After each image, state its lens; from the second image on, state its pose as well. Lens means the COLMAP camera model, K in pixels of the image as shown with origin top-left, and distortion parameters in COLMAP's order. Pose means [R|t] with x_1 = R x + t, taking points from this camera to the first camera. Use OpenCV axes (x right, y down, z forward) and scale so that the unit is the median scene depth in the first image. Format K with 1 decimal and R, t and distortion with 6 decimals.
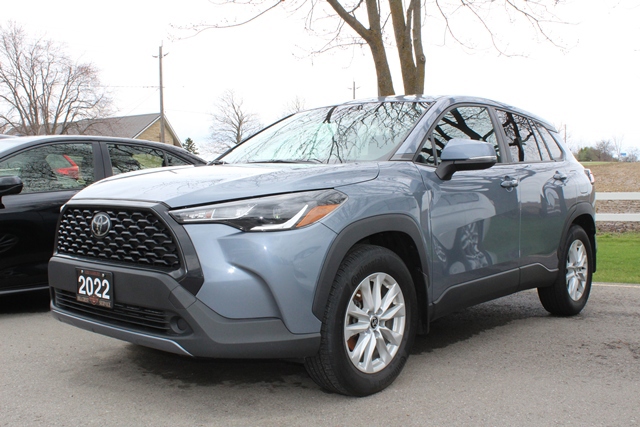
lens RADIAL K [[710.3, 0, 320.0], [0, 710.3, 211.9], [0, 0, 1]] dist [-0.020339, 0.000000]
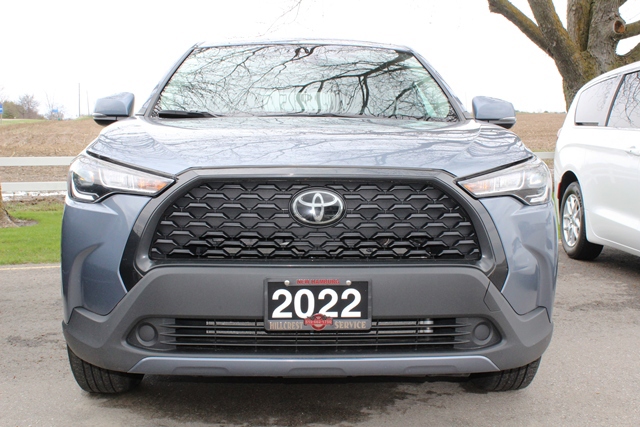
lens RADIAL K [[844.8, 0, 320.0], [0, 844.8, 214.9], [0, 0, 1]] dist [-0.088388, 0.000000]
pose [[0.725022, -0.059920, 0.686114, -0.829375], [0.029810, 0.998005, 0.055658, -0.017307], [-0.688080, -0.019901, 0.725362, 0.432960]]
